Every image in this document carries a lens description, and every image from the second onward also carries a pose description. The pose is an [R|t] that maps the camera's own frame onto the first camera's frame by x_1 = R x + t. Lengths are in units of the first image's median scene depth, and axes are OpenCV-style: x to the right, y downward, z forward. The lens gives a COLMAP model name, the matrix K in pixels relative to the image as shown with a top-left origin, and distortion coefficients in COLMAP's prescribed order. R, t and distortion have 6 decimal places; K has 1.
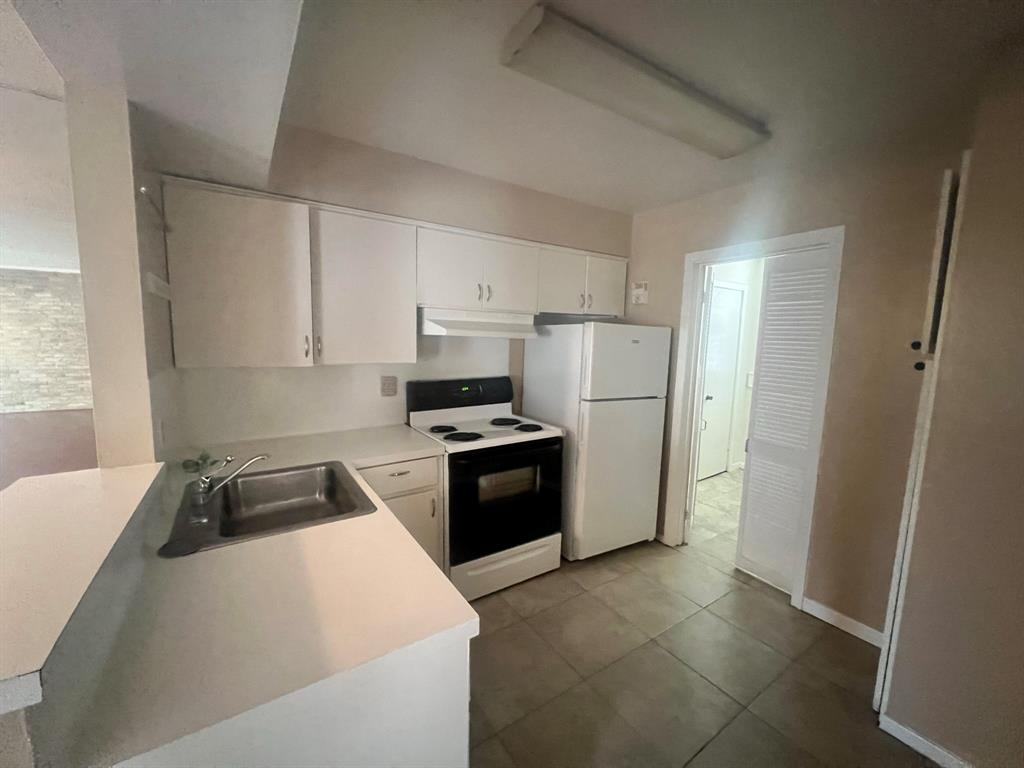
lens RADIAL K [[417.0, 0, 511.5], [0, 417.0, 384.0], [0, 0, 1]] dist [-0.007552, 0.002175]
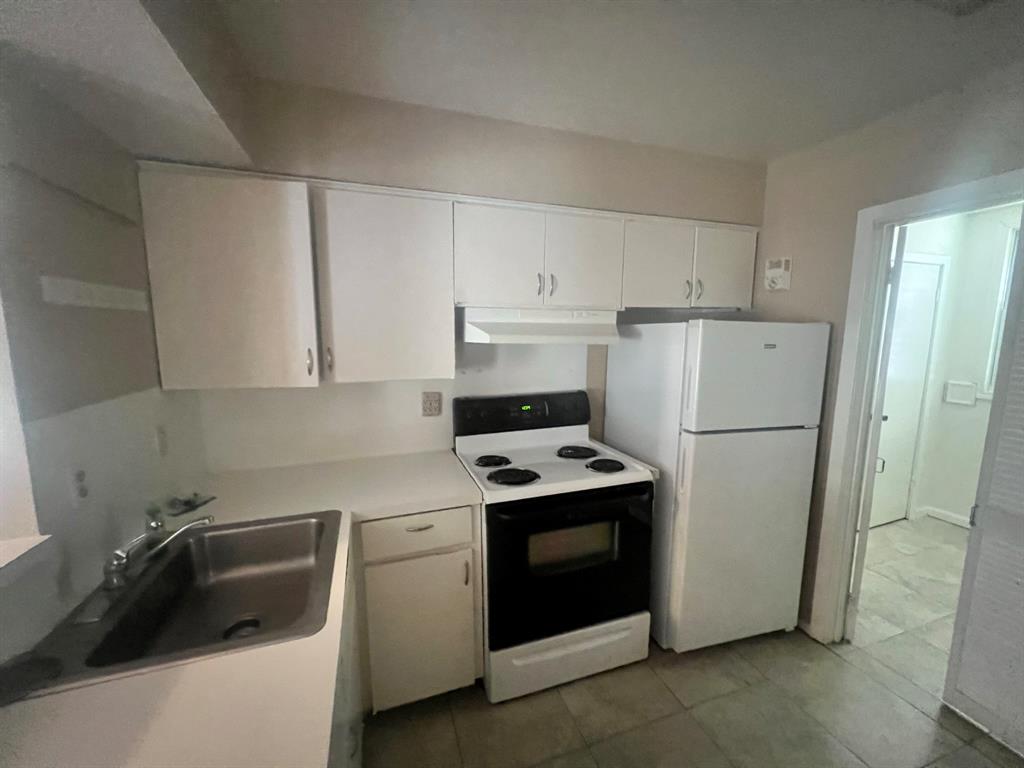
lens RADIAL K [[417.0, 0, 509.6], [0, 417.0, 381.6], [0, 0, 1]] dist [-0.007552, 0.002175]
pose [[0.966643, 0.011530, -0.255867, 0.063279], [-0.009408, 0.999910, 0.009513, -0.047612], [0.255954, -0.006788, 0.966665, 0.242838]]
